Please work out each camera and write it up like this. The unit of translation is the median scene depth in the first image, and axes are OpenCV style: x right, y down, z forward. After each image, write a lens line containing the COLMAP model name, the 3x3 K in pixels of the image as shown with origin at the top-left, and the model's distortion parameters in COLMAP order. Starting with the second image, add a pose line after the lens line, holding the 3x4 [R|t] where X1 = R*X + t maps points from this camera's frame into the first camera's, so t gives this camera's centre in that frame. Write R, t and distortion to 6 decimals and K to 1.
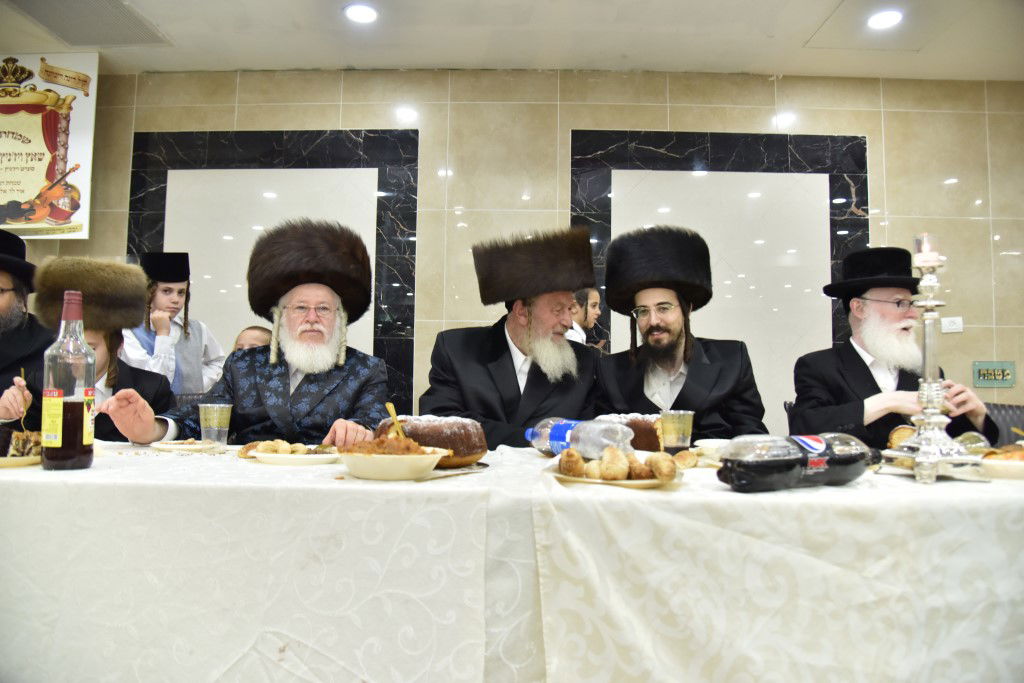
lens RADIAL K [[701.1, 0, 515.5], [0, 701.1, 339.5], [0, 0, 1]] dist [-0.111091, 0.050646]
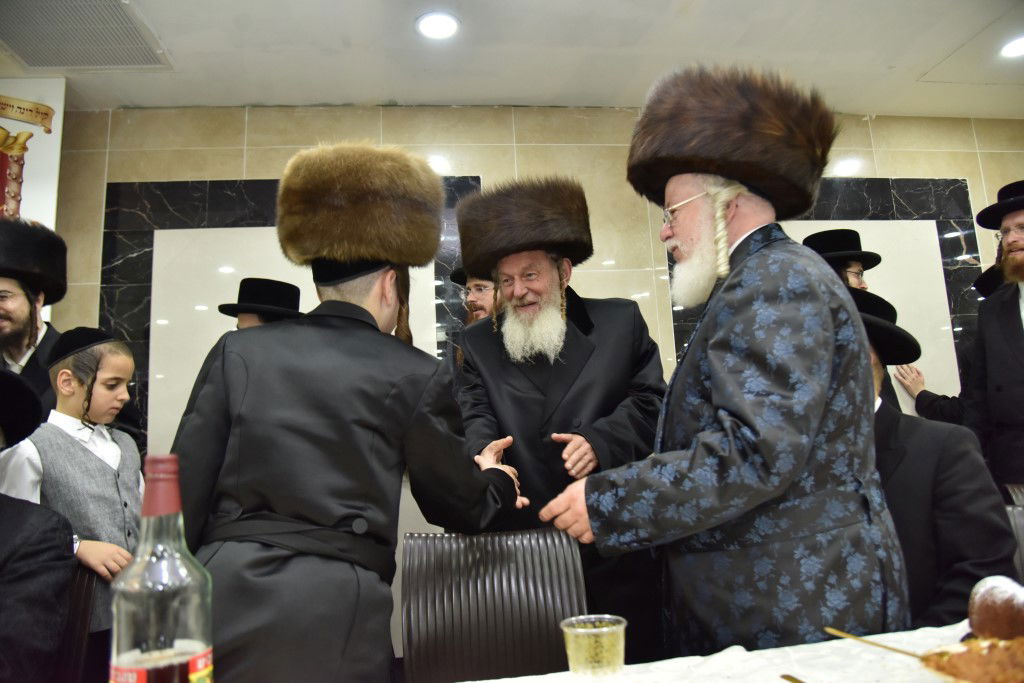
lens RADIAL K [[701.1, 0, 514.1], [0, 701.1, 338.9], [0, 0, 1]] dist [-0.111091, 0.050646]
pose [[0.989949, -0.042459, 0.134903, -0.221455], [0.056909, 0.992829, -0.105129, -0.023779], [-0.129472, 0.111750, 0.985266, 0.206861]]
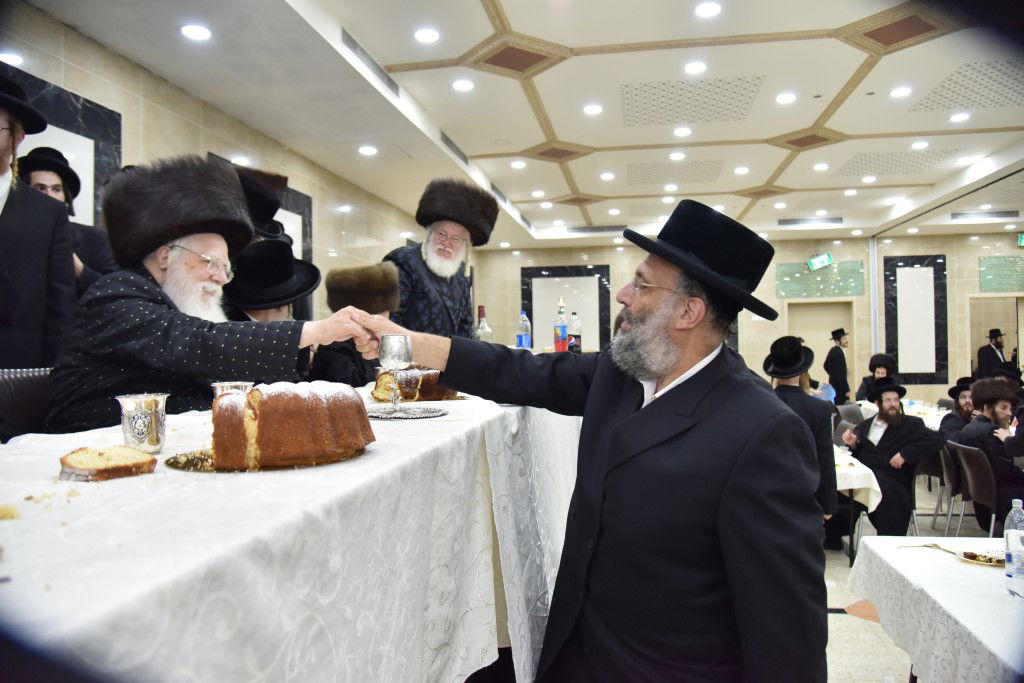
lens RADIAL K [[701.1, 0, 510.3], [0, 701.1, 338.6], [0, 0, 1]] dist [-0.111091, 0.050646]
pose [[0.176354, -0.004671, 0.984316, -1.054813], [-0.003097, 0.999981, 0.005300, 0.031532], [-0.984322, -0.003983, 0.176336, 0.238686]]
